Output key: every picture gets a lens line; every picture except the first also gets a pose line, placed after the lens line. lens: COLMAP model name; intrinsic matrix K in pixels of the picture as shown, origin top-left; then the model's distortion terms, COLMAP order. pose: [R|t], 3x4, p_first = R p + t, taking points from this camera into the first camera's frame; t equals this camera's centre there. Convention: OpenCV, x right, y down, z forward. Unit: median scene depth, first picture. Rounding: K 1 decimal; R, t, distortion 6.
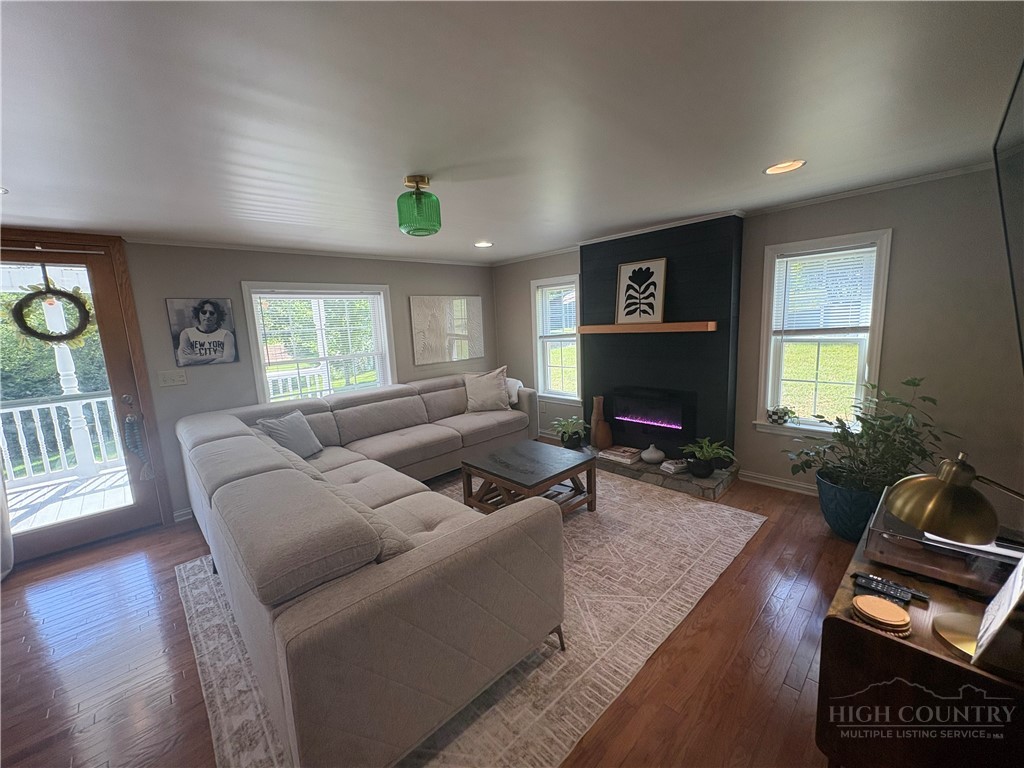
lens RADIAL K [[409.3, 0, 511.2], [0, 409.3, 382.6], [0, 0, 1]] dist [0.000180, 0.000086]
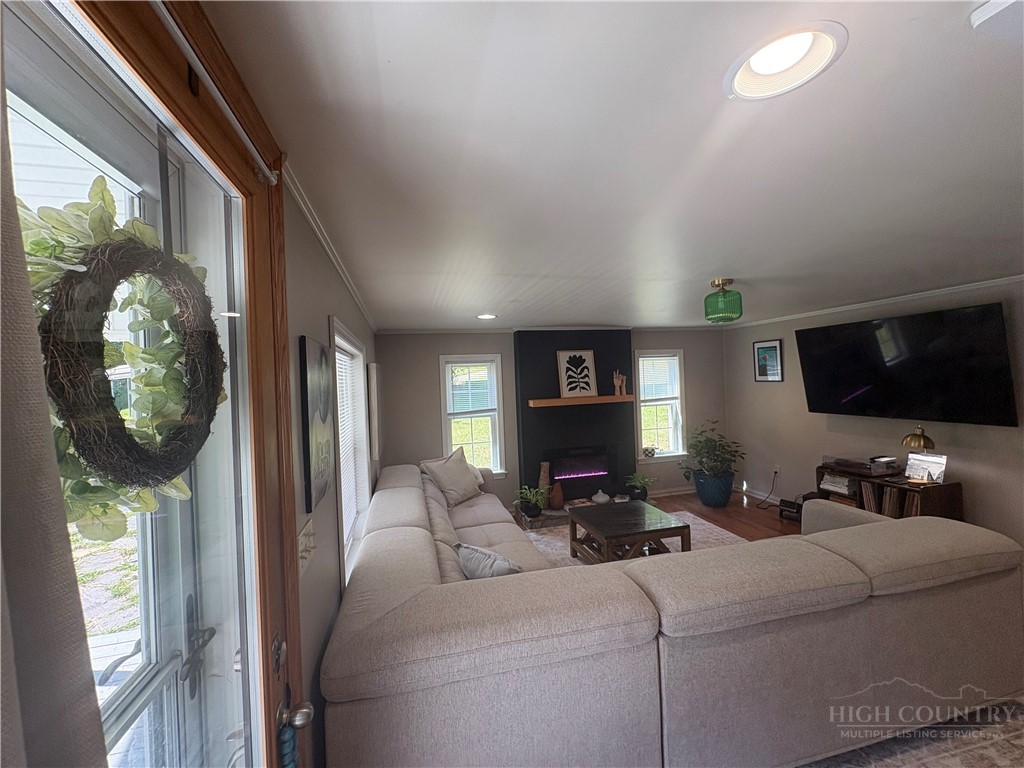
lens RADIAL K [[409.3, 0, 509.1], [0, 409.3, 382.6], [0, 0, 1]] dist [0.000180, 0.000086]
pose [[0.497304, 0.024282, 0.867236, -0.928399], [0.146182, 0.982971, -0.111349, -0.079497], [-0.855172, 0.182148, 0.485286, 0.563219]]
